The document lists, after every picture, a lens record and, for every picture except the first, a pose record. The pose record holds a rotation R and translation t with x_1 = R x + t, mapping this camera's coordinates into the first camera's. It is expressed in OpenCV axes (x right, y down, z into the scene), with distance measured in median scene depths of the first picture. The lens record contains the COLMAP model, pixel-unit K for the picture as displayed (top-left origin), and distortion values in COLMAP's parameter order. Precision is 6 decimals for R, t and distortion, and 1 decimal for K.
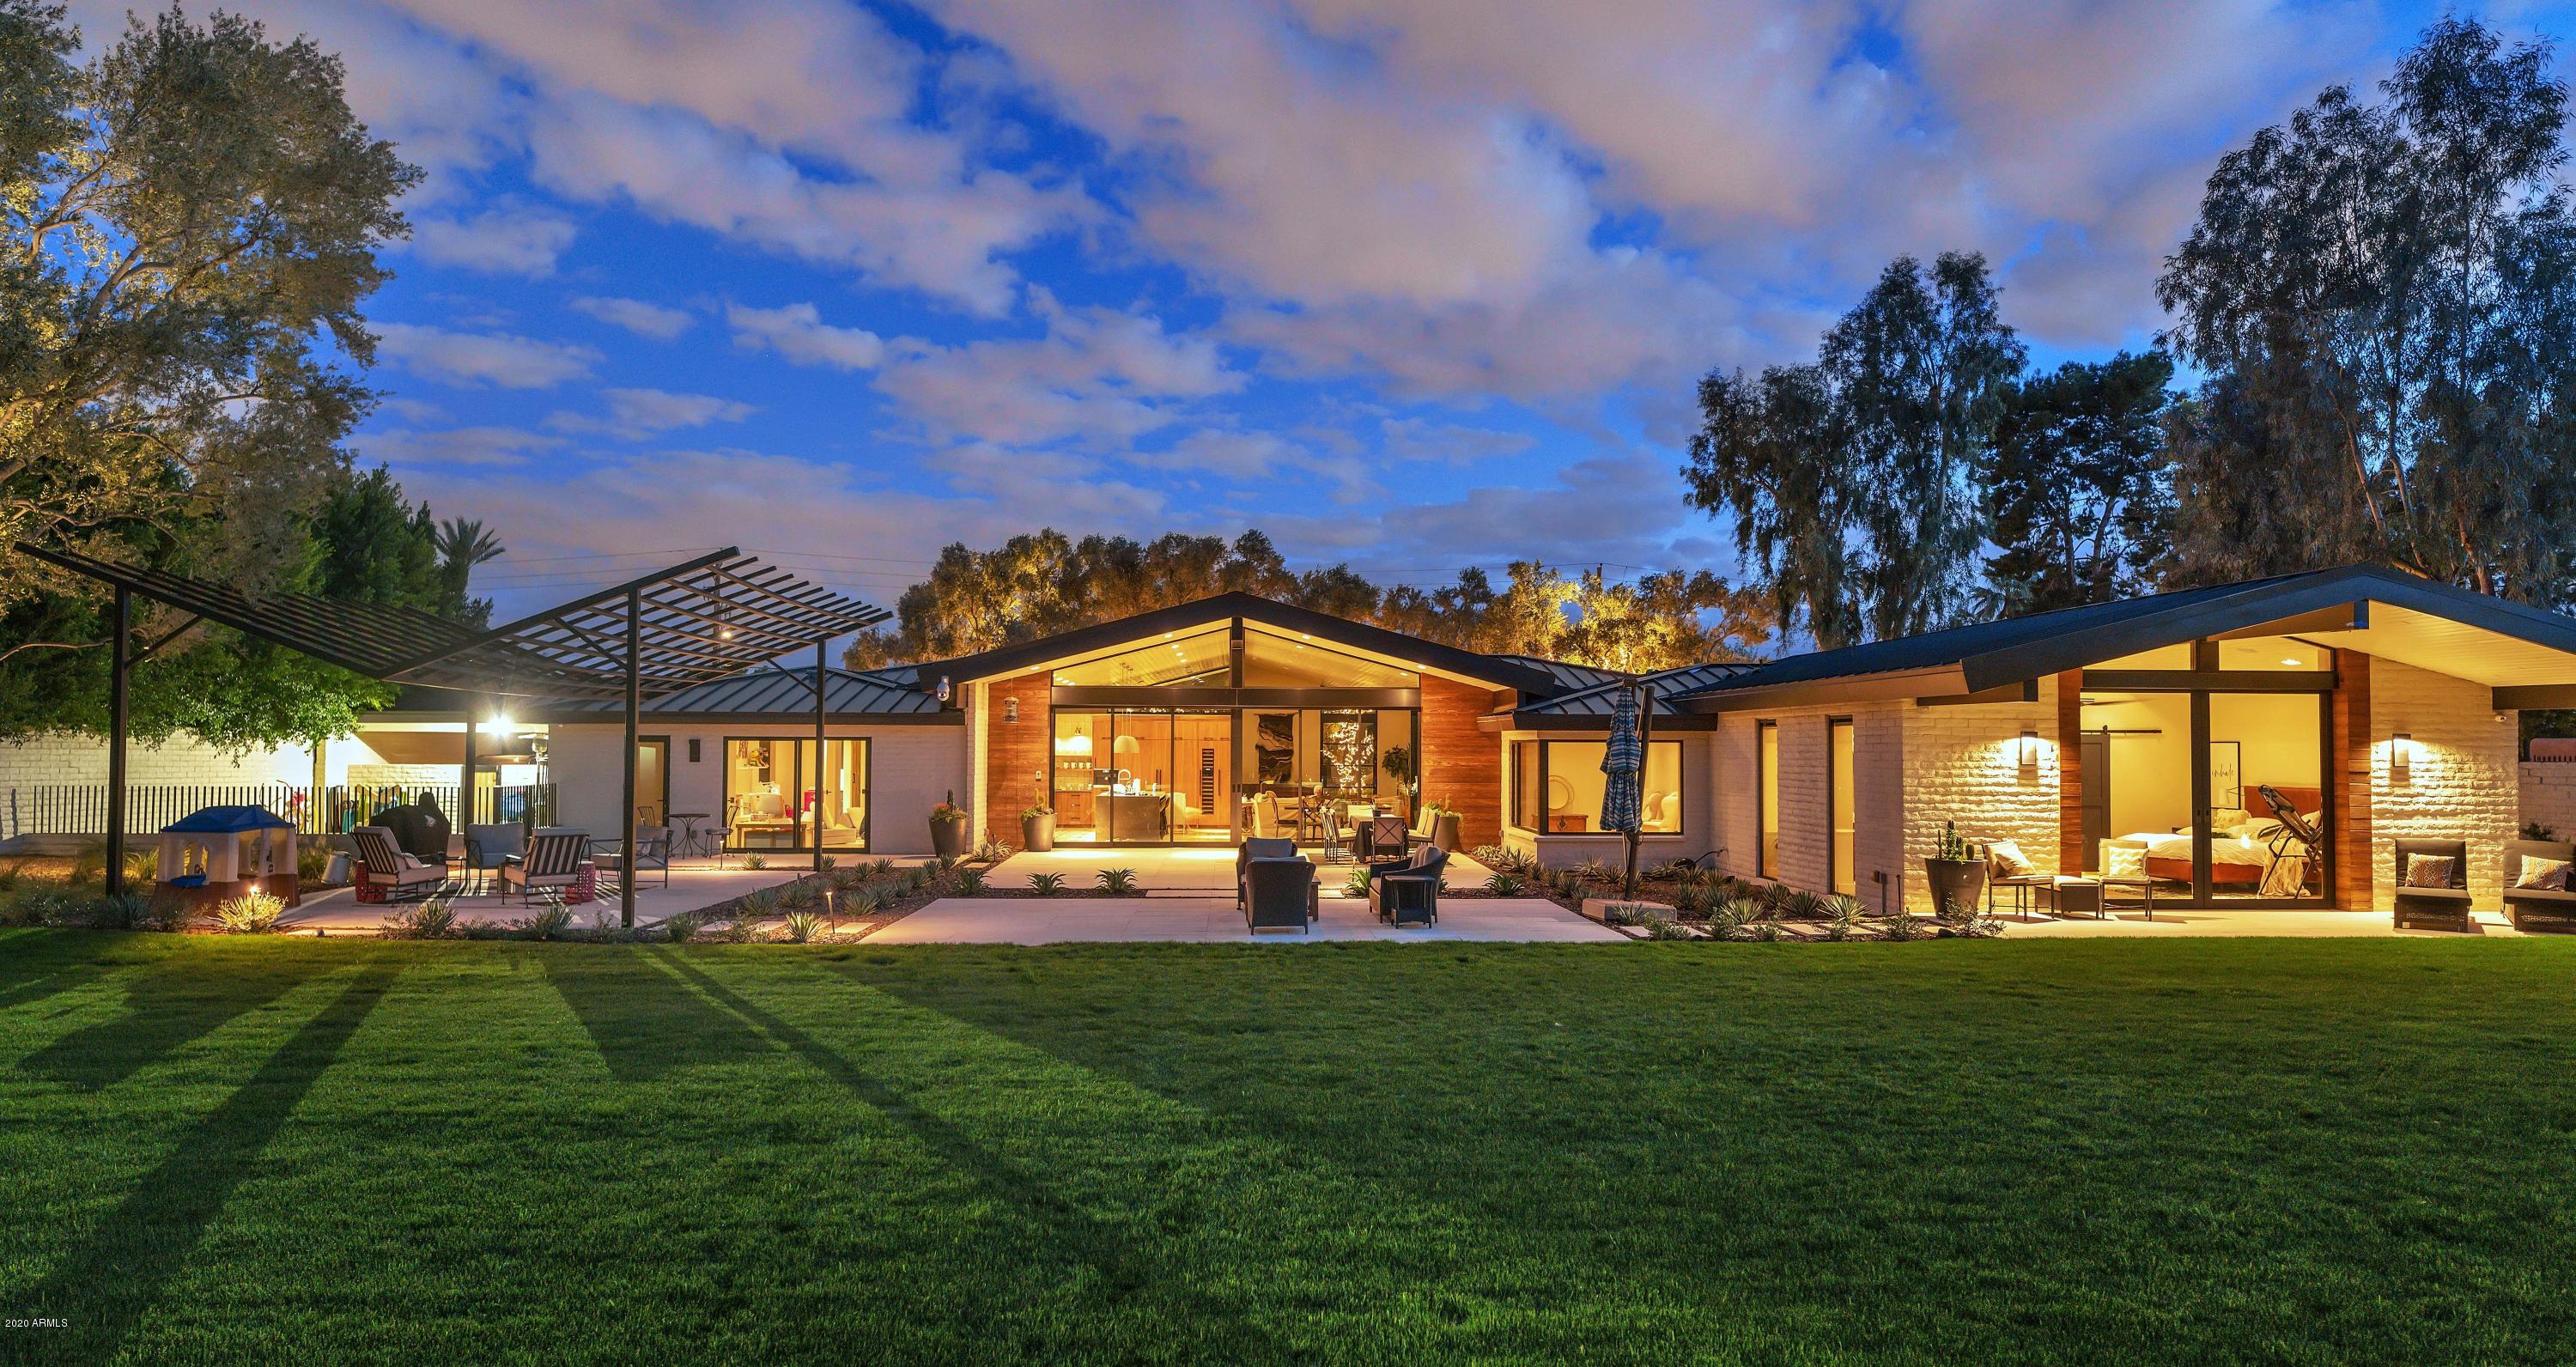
lens RADIAL K [[1510.1, 0, 1282.7], [0, 1510.1, 713.9], [0, 0, 1]] dist [0.000407, 0.000477]
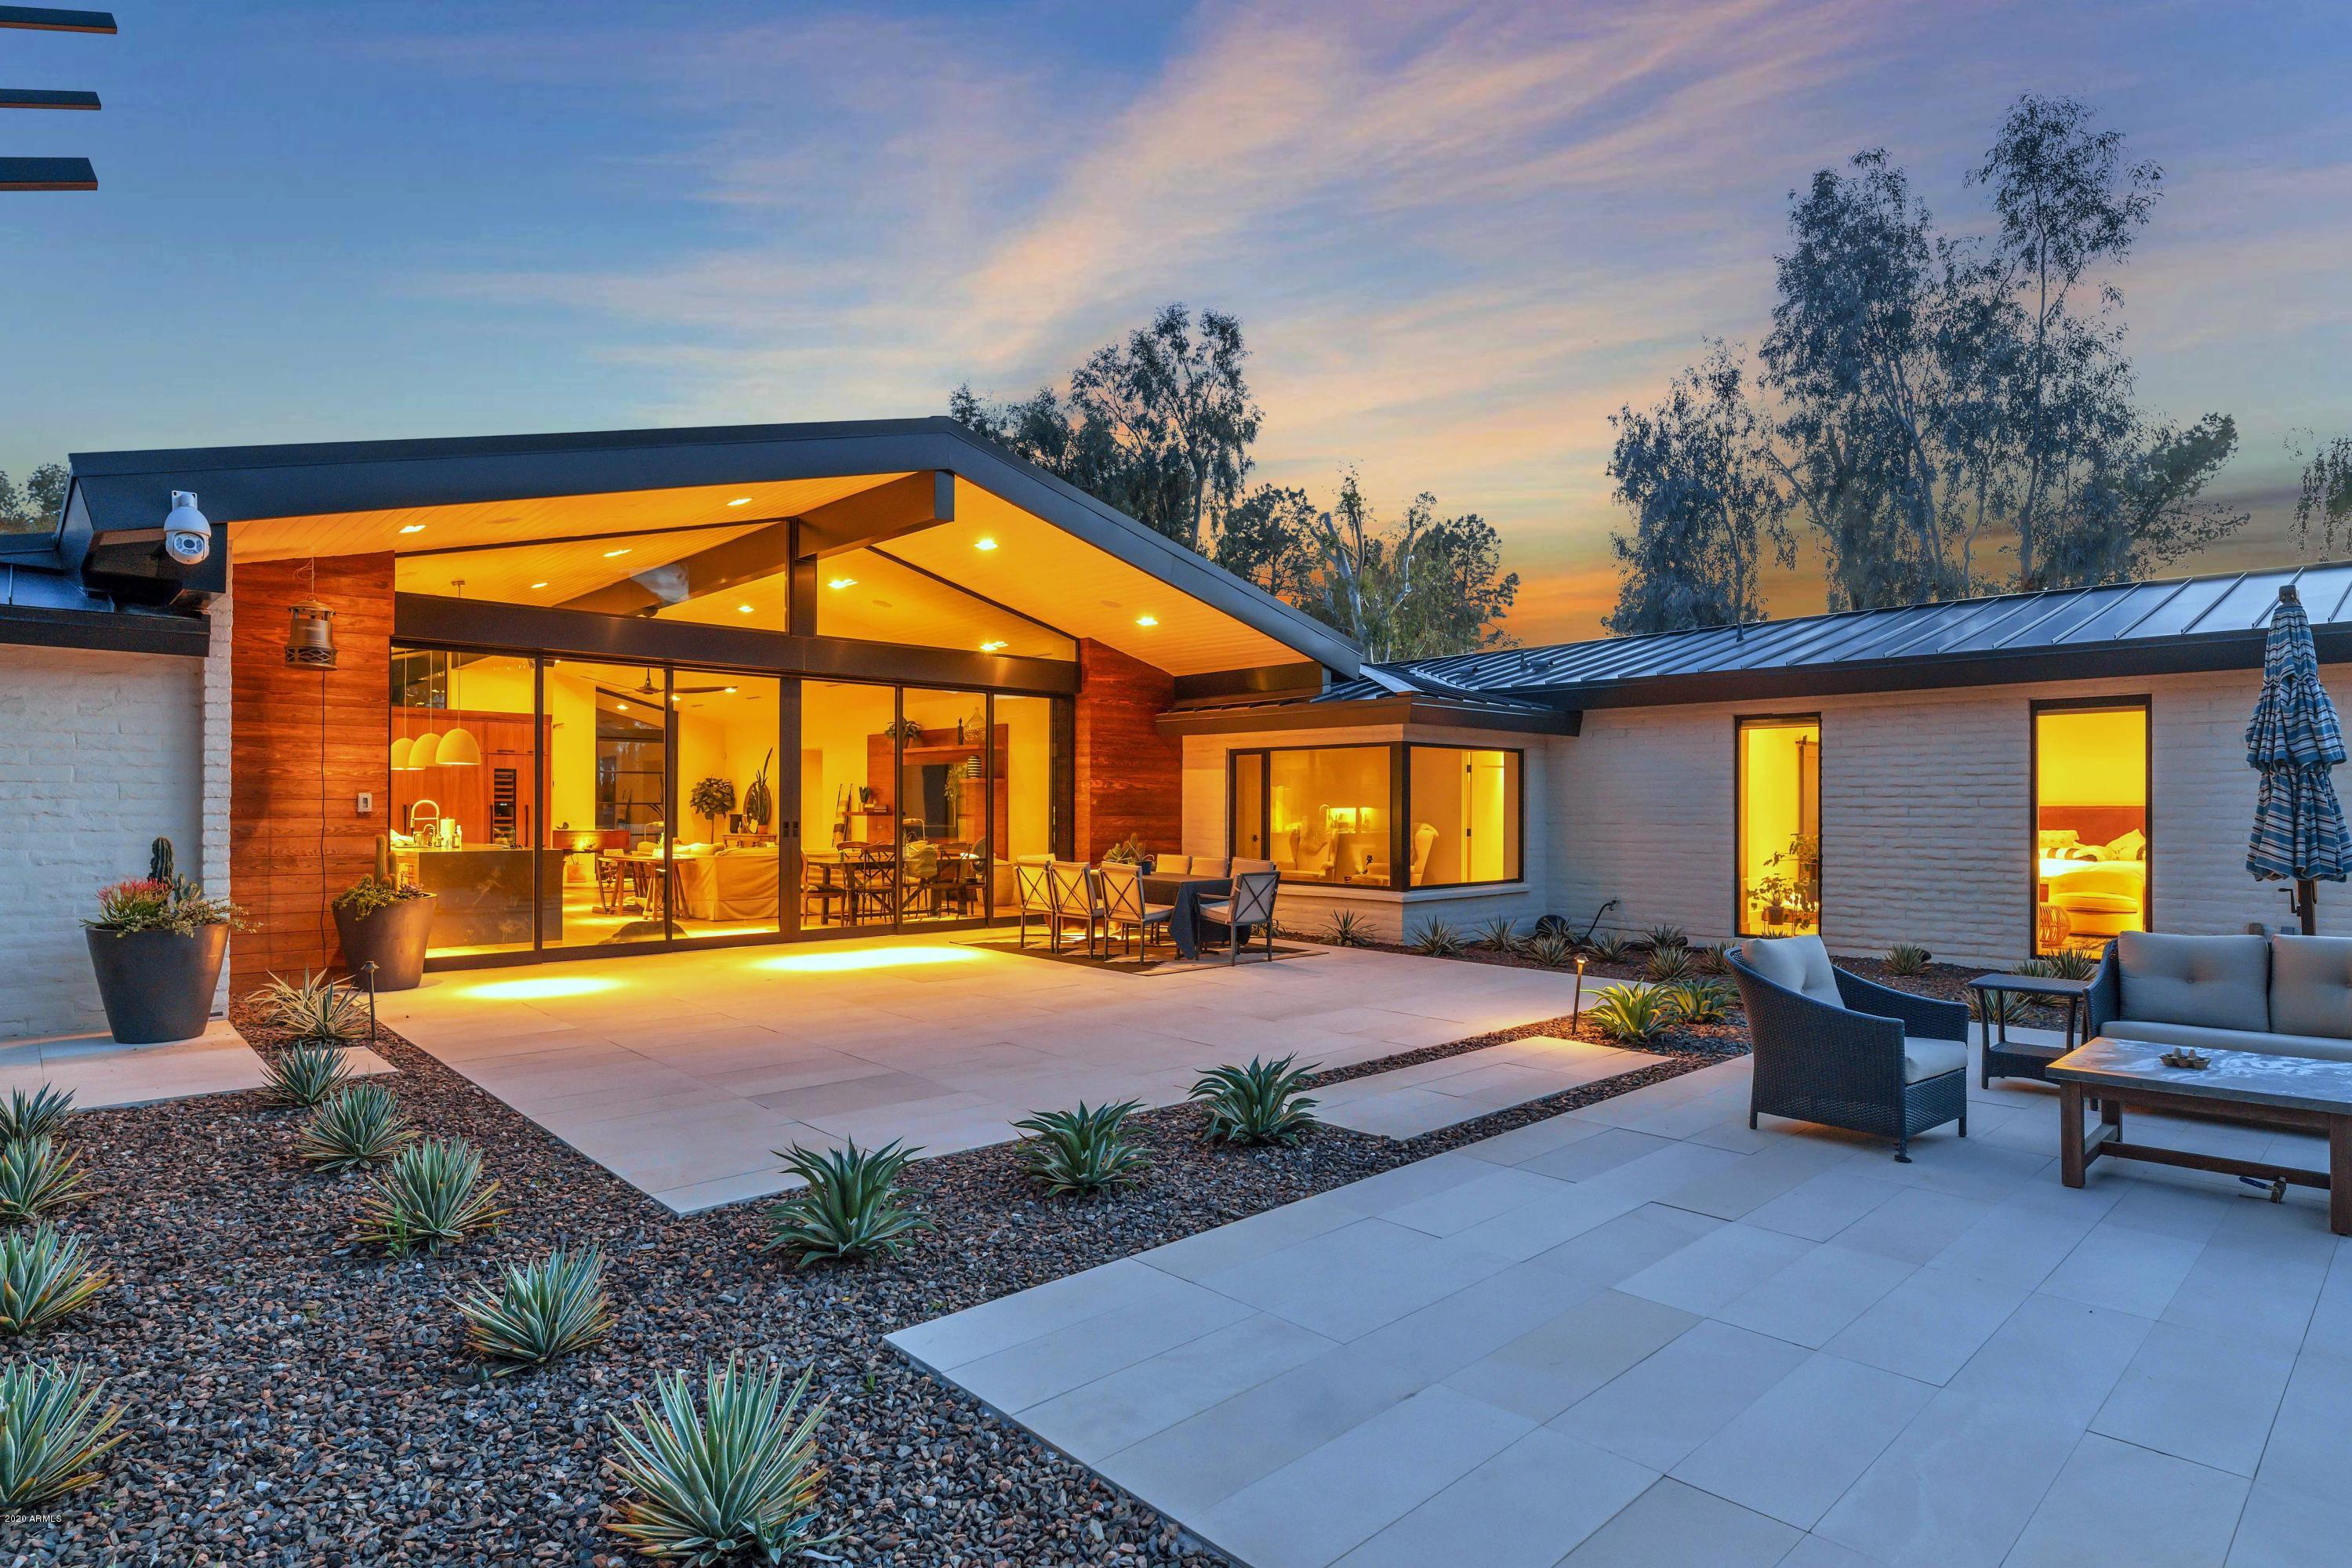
lens RADIAL K [[1249.8, 0, 1180.0], [0, 1249.8, 800.4], [0, 0, 1]] dist [-0.000162, 0.000134]
pose [[0.751667, 0.001135, 0.659542, -0.231011], [-0.013140, 0.999826, 0.013255, 0.034150], [-0.659412, -0.018630, 0.751551, 0.629322]]
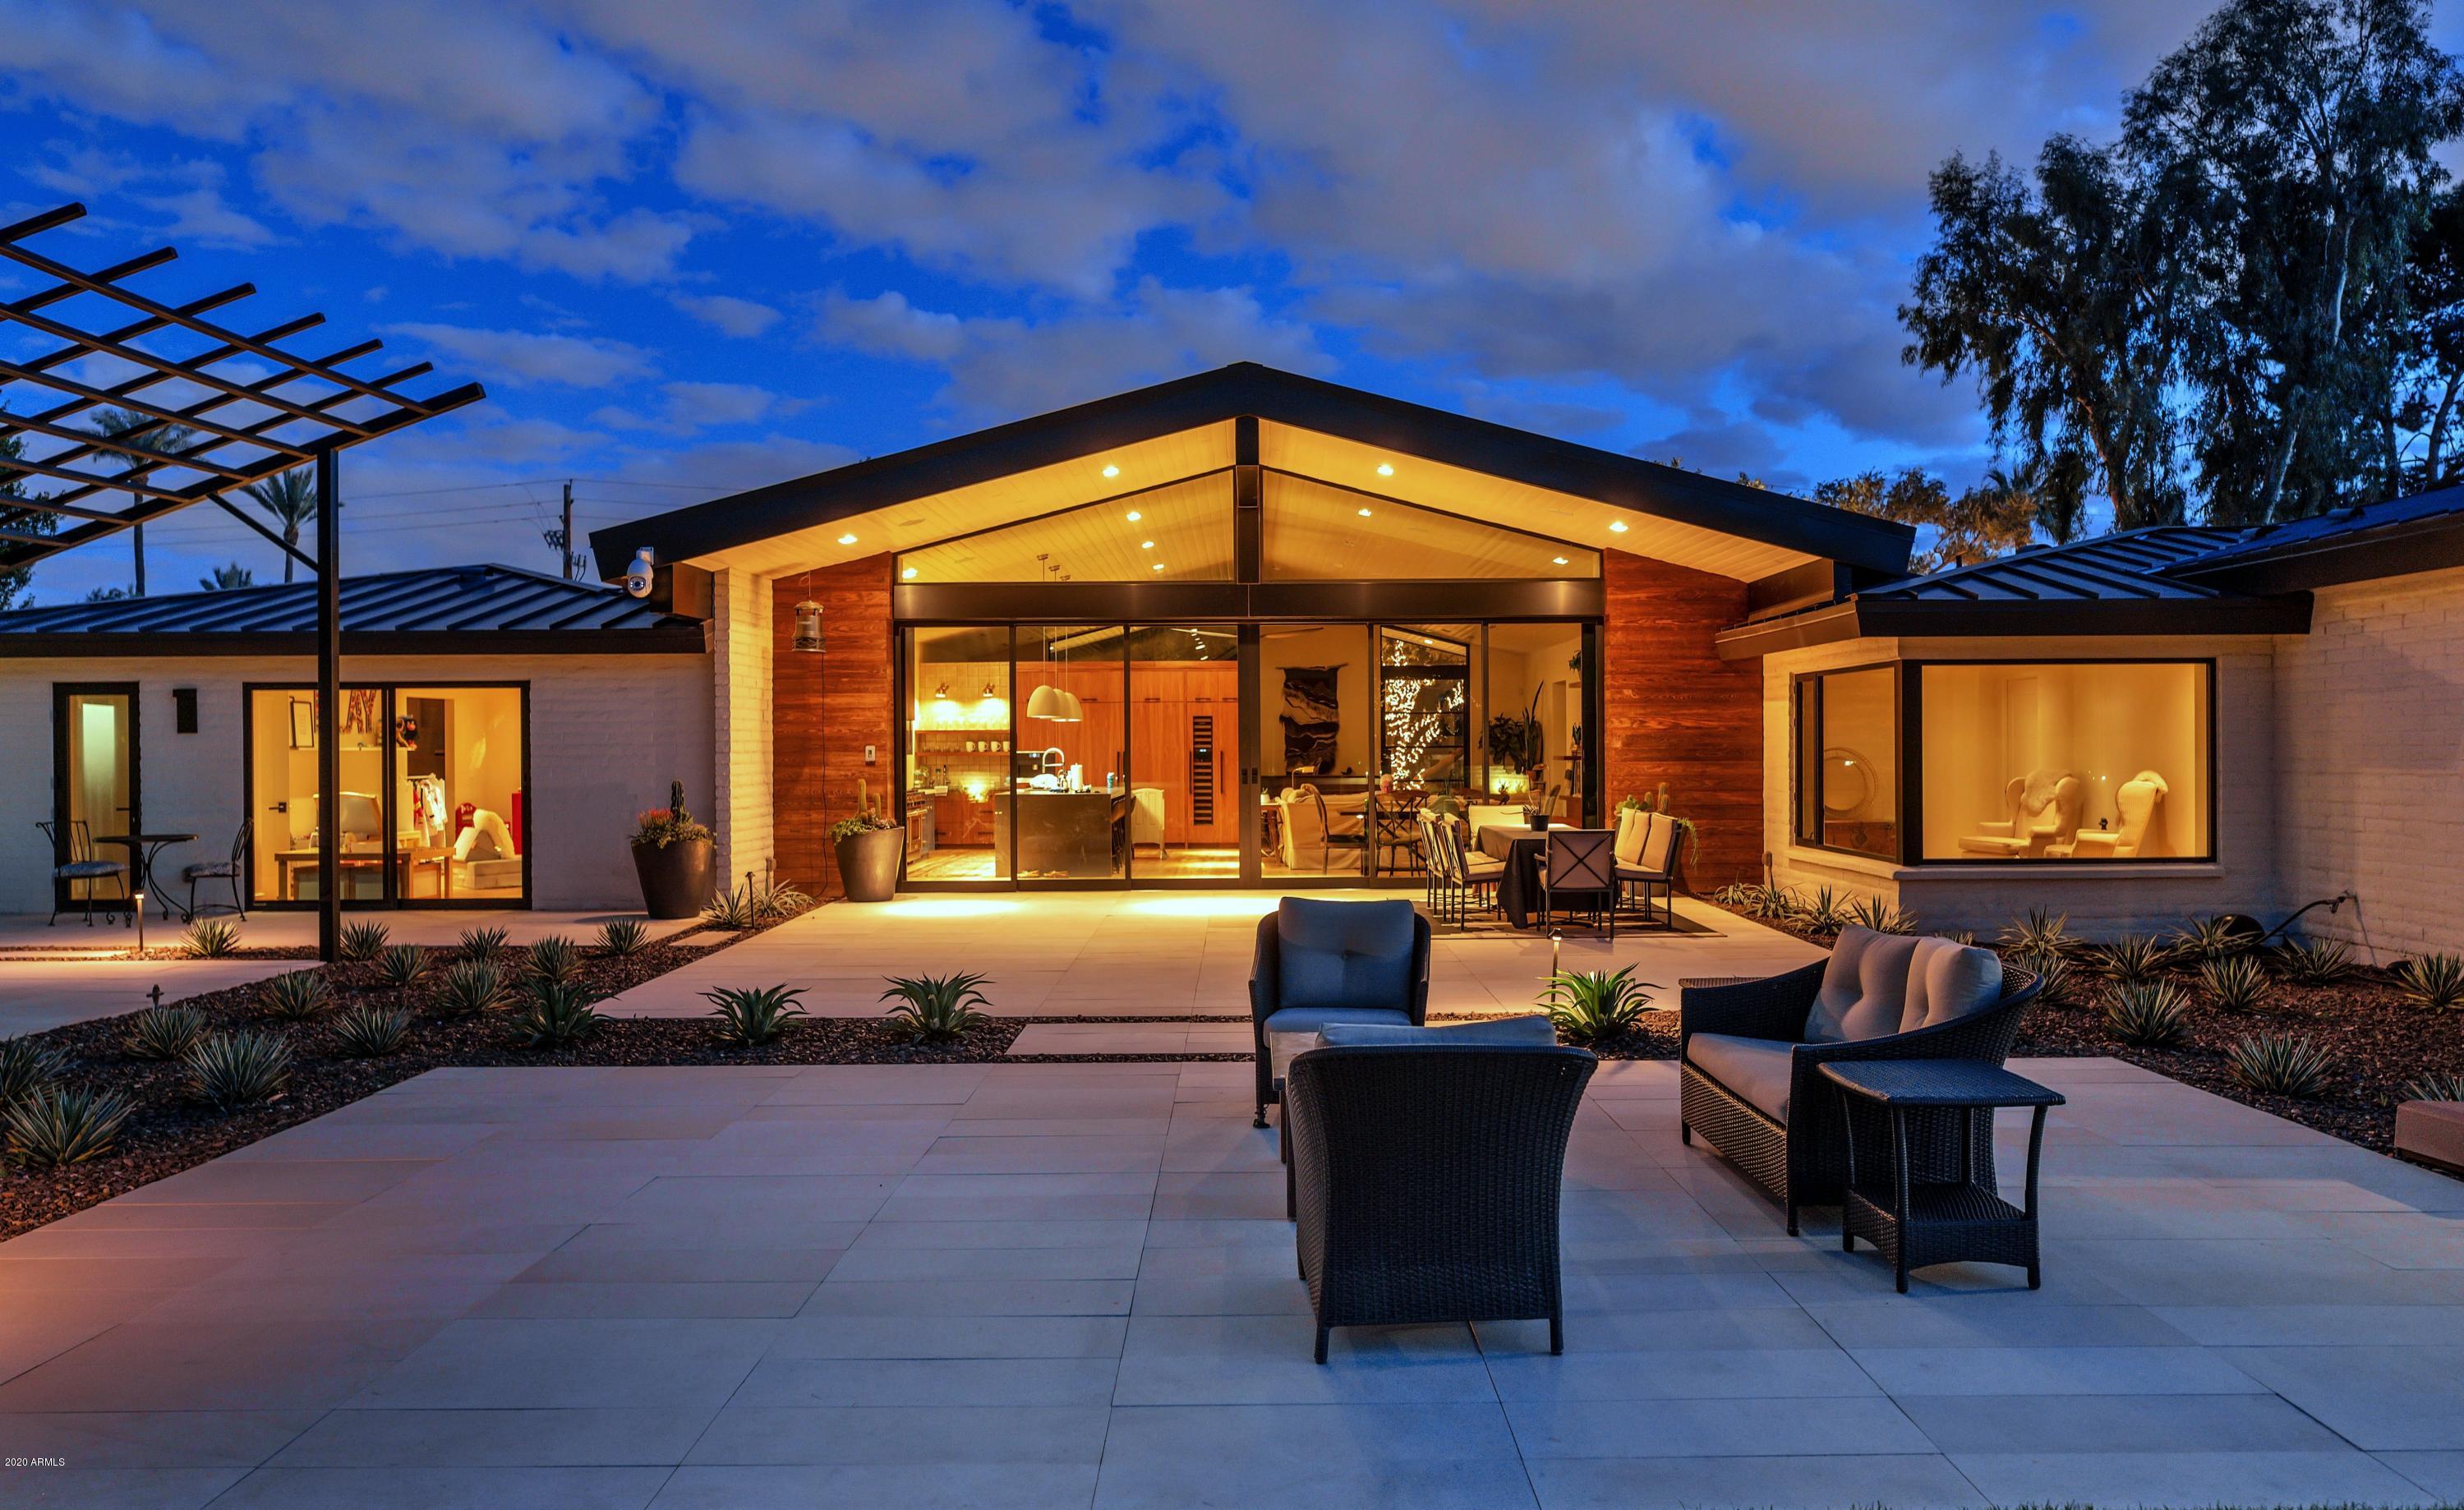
lens RADIAL K [[1670.4, 0, 1232.0], [0, 1670.4, 755.0], [0, 0, 1]] dist [-0.001826, -0.000597]
pose [[0.999049, -0.010857, -0.042233, -0.013041], [0.011970, 0.999585, 0.026209, 0.028722], [0.041931, -0.026690, 0.998764, 0.452287]]
